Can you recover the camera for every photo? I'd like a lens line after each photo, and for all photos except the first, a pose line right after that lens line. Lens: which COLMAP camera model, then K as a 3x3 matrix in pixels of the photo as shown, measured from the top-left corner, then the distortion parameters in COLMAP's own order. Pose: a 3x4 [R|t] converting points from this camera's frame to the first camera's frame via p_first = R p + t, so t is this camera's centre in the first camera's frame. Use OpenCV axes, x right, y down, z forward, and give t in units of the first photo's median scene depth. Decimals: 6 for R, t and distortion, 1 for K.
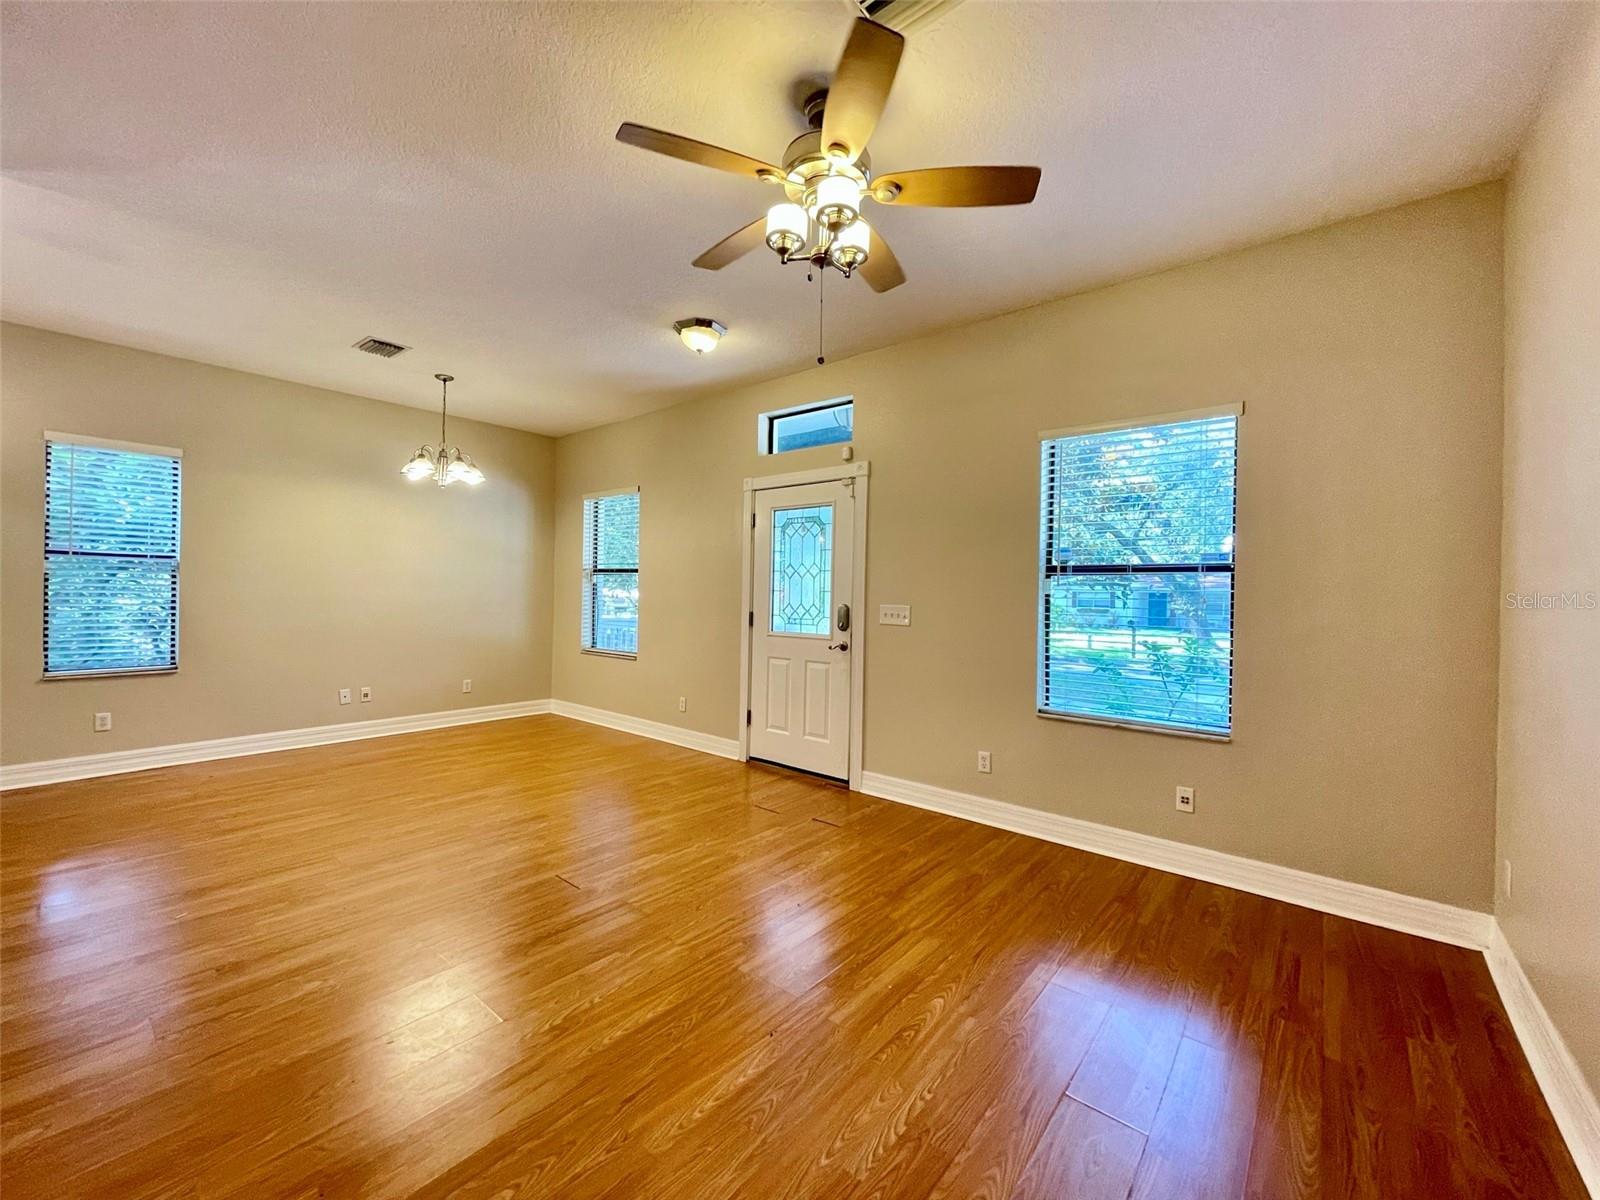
lens RADIAL K [[645.2, 0, 795.5], [0, 645.2, 599.5], [0, 0, 1]] dist [-0.000263, -0.001128]
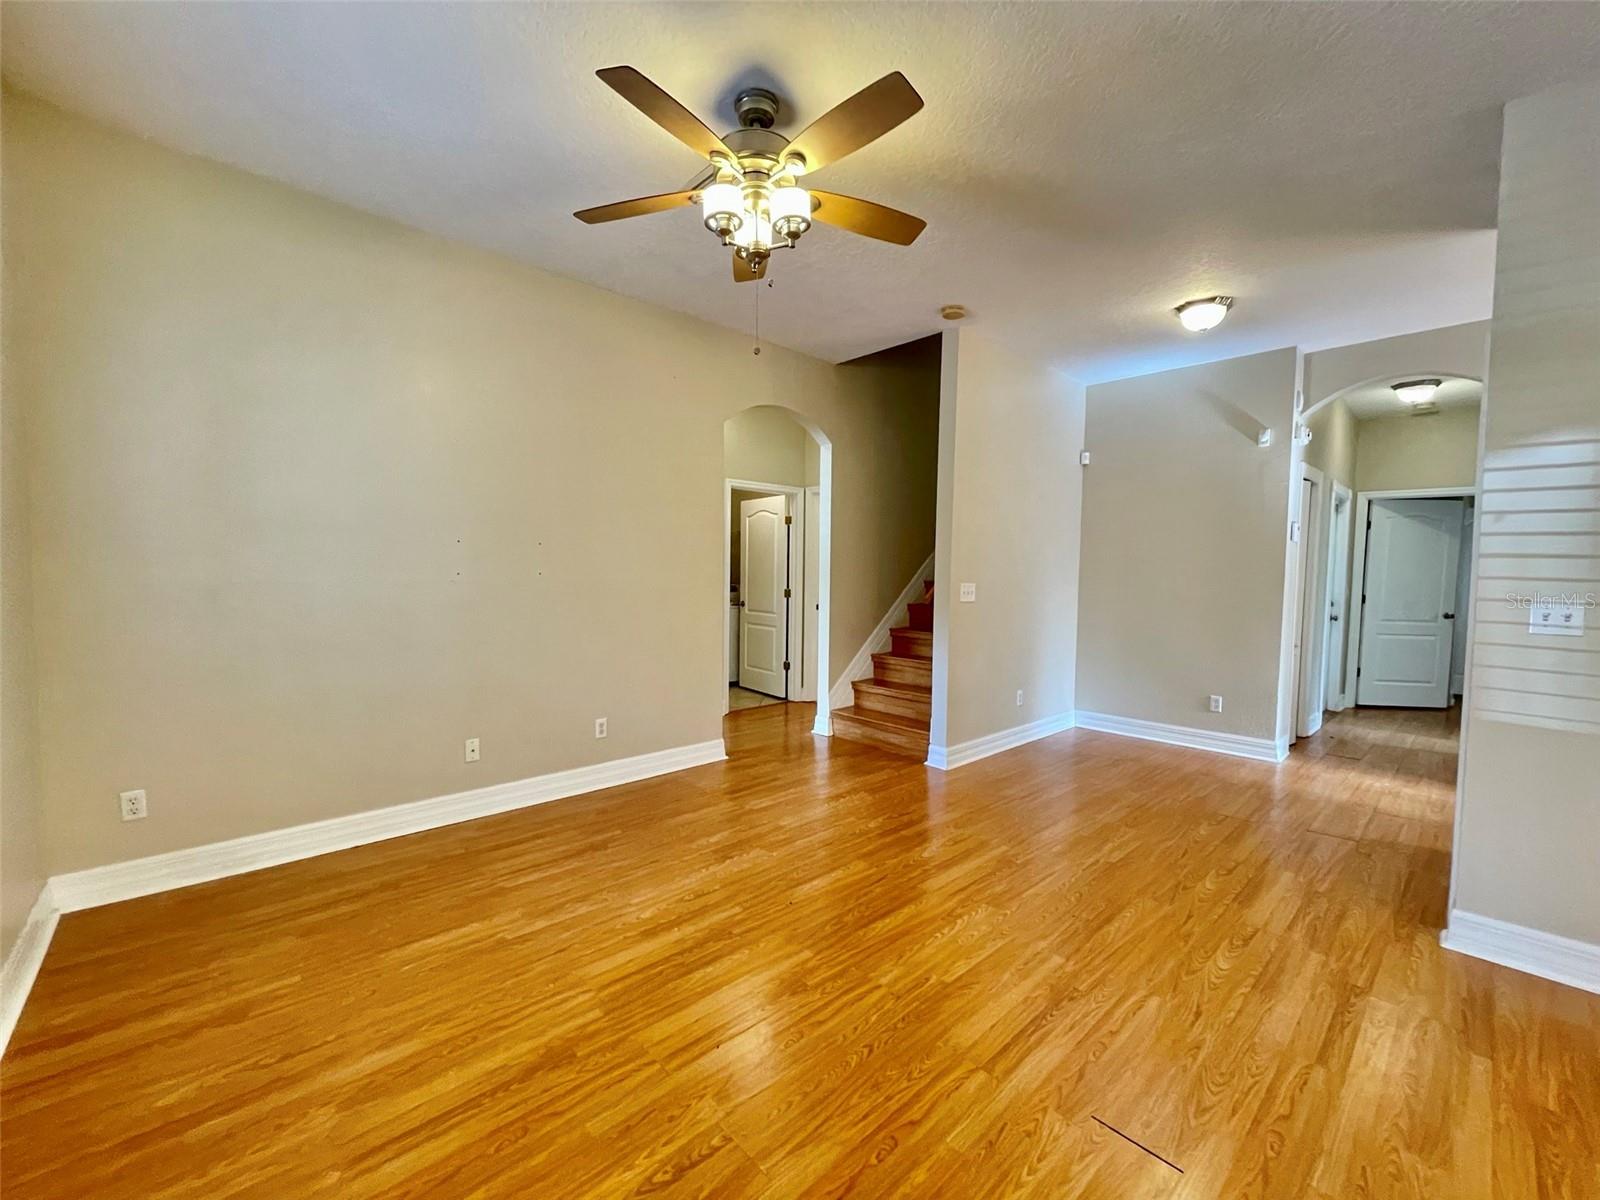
lens RADIAL K [[645.2, 0, 800.8], [0, 645.2, 611.9], [0, 0, 1]] dist [-0.000263, -0.001128]
pose [[-0.990912, -0.039690, 0.128522, -0.118086], [-0.030298, 0.996781, 0.074229, -0.014919], [-0.131055, 0.069661, -0.988925, 1.305823]]
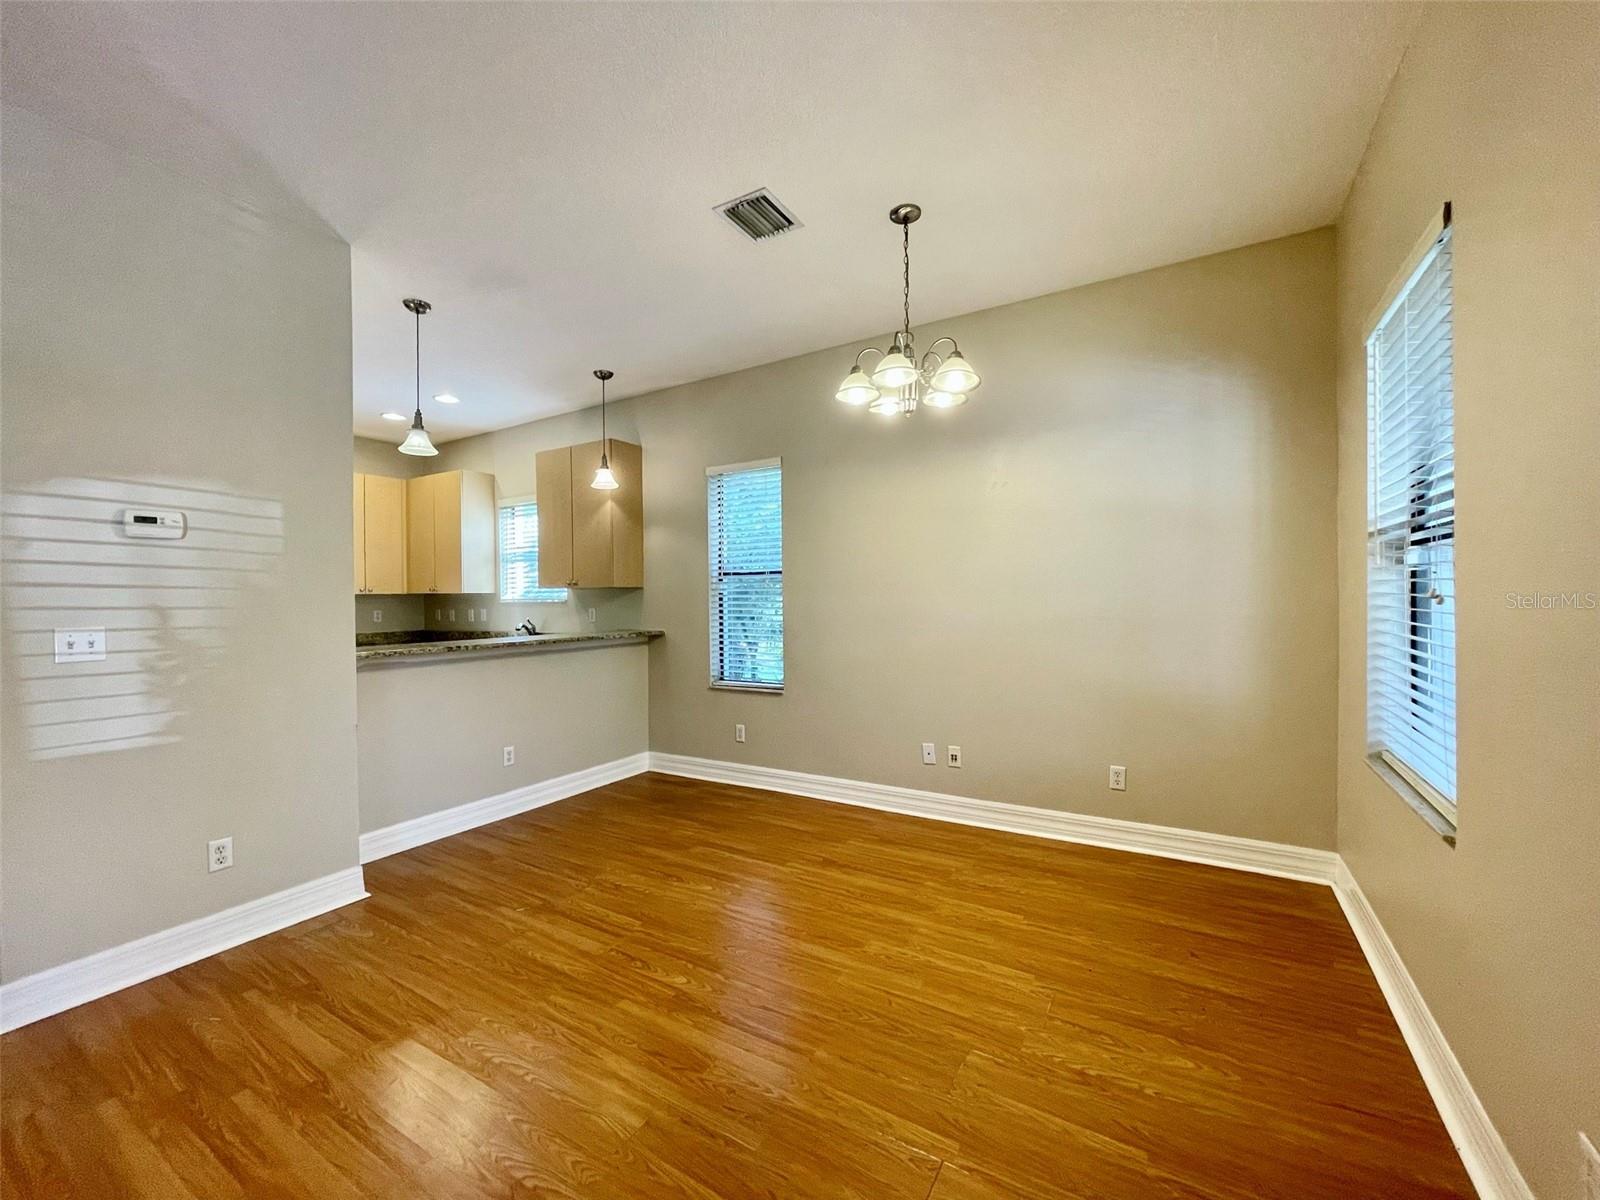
lens RADIAL K [[645.2, 0, 798.2], [0, 645.2, 595.7], [0, 0, 1]] dist [-0.000263, -0.001128]
pose [[0.141119, -0.022347, -0.989740, -0.025586], [0.010527, 0.999723, -0.021071, -0.013835], [0.989937, -0.007445, 0.141315, 1.211295]]
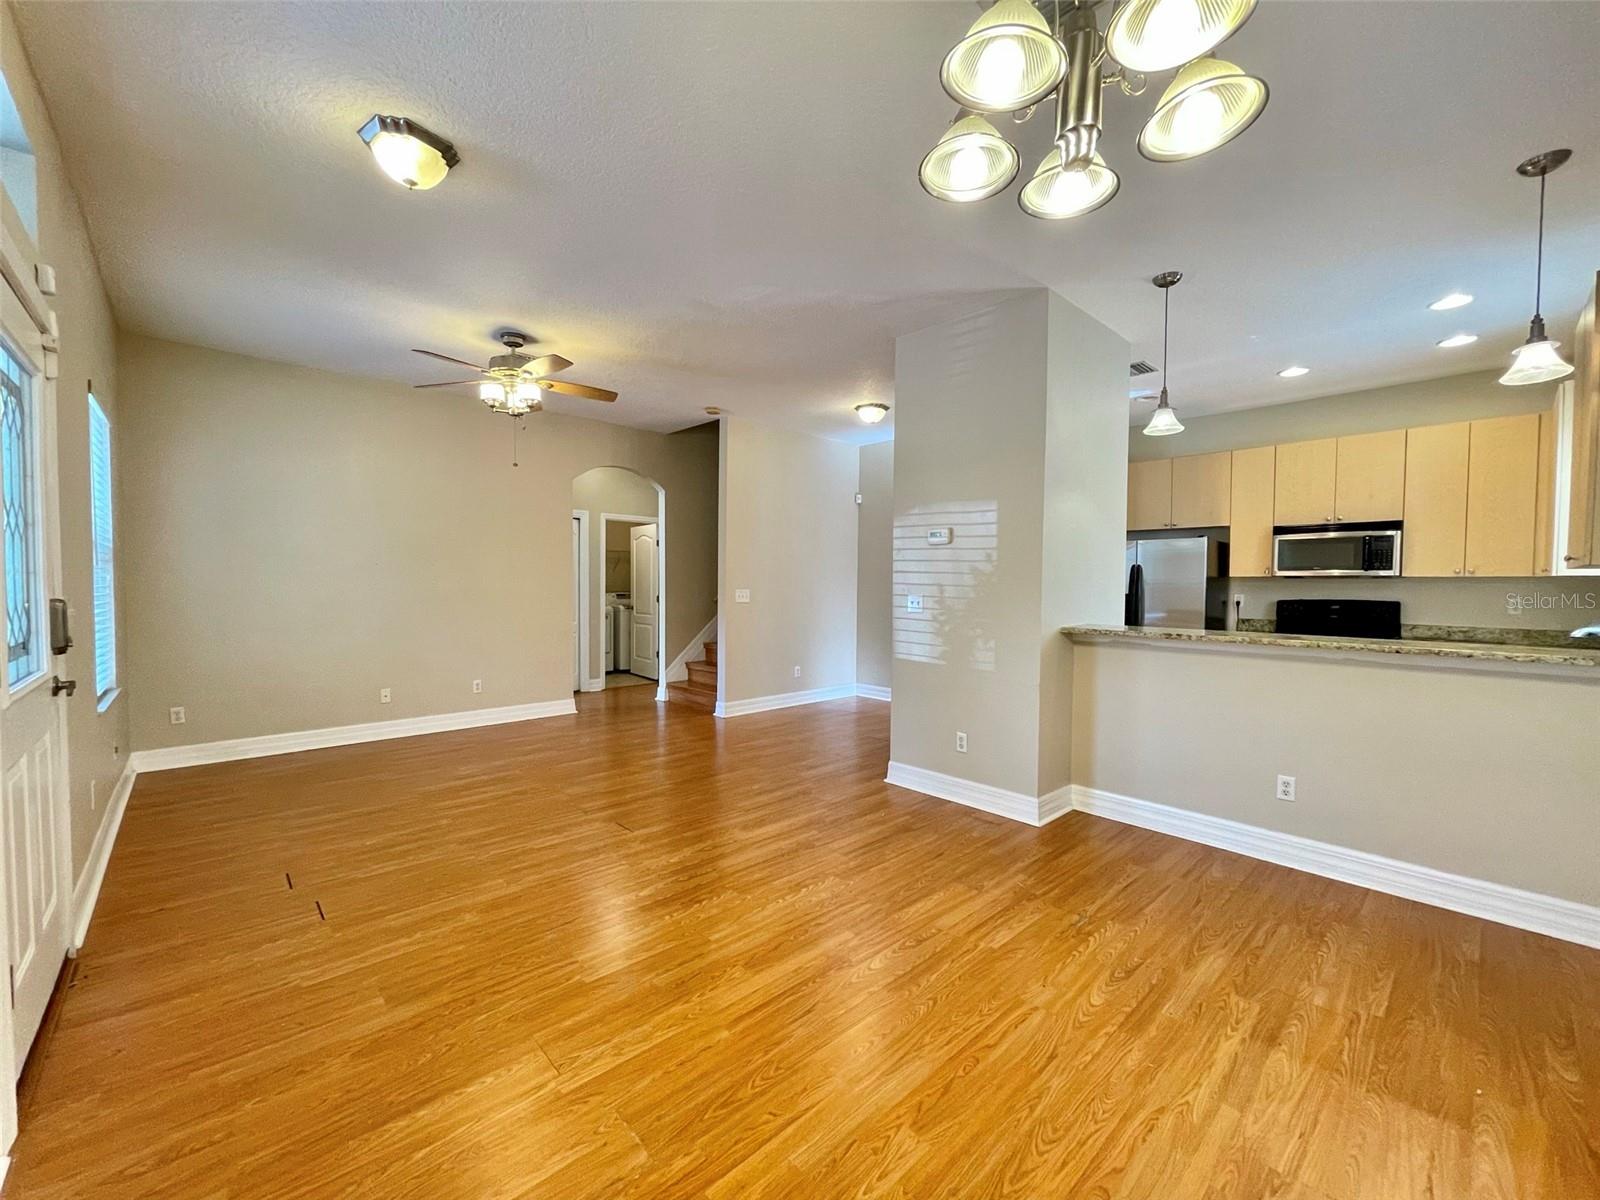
lens RADIAL K [[645.2, 0, 796.4], [0, 645.2, 611.3], [0, 0, 1]] dist [-0.000263, -0.001128]
pose [[-0.991223, -0.033901, 0.127778, -0.697357], [-0.026876, 0.998051, 0.056313, -0.033324], [-0.129438, 0.052385, -0.990203, 1.830576]]
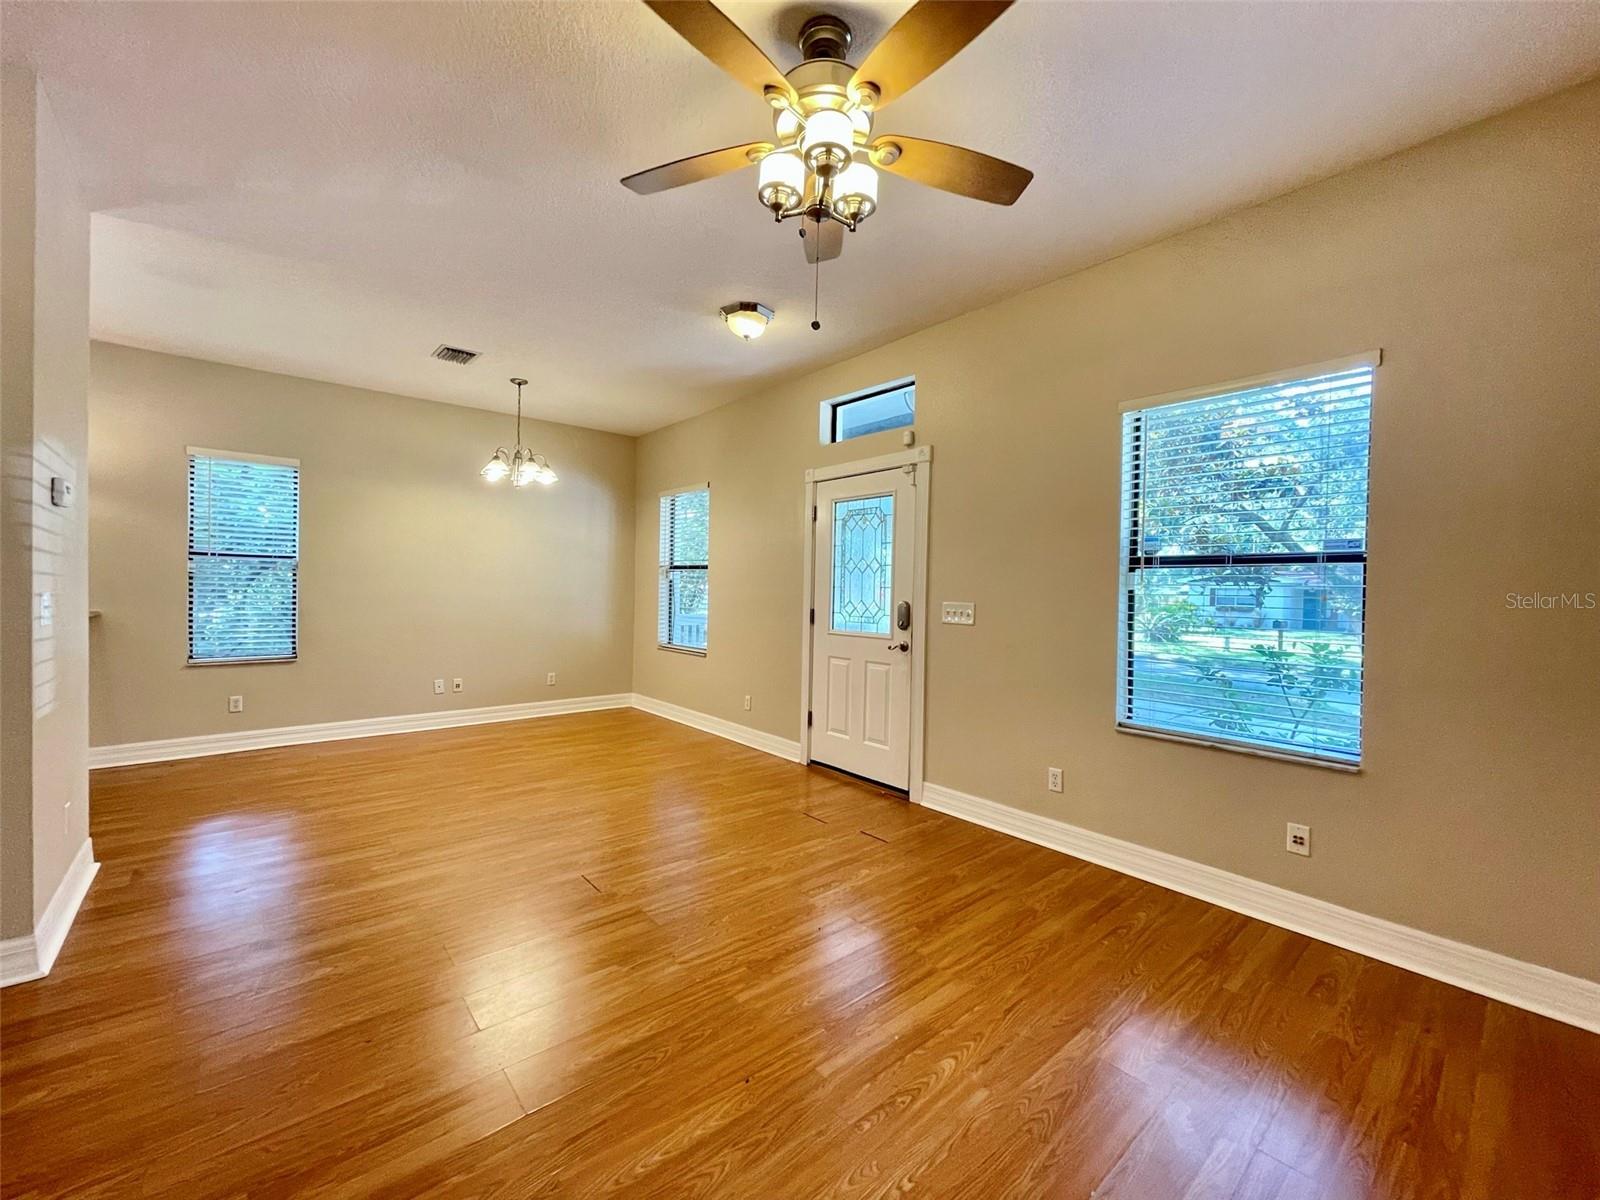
lens RADIAL K [[645.2, 0, 795.3], [0, 645.2, 599.3], [0, 0, 1]] dist [-0.000263, -0.001128]
pose [[0.985313, 0.002020, -0.170745, 0.103235], [-0.001280, 0.999989, 0.004441, 0.000991], [0.170752, -0.004157, 0.985305, 0.075636]]
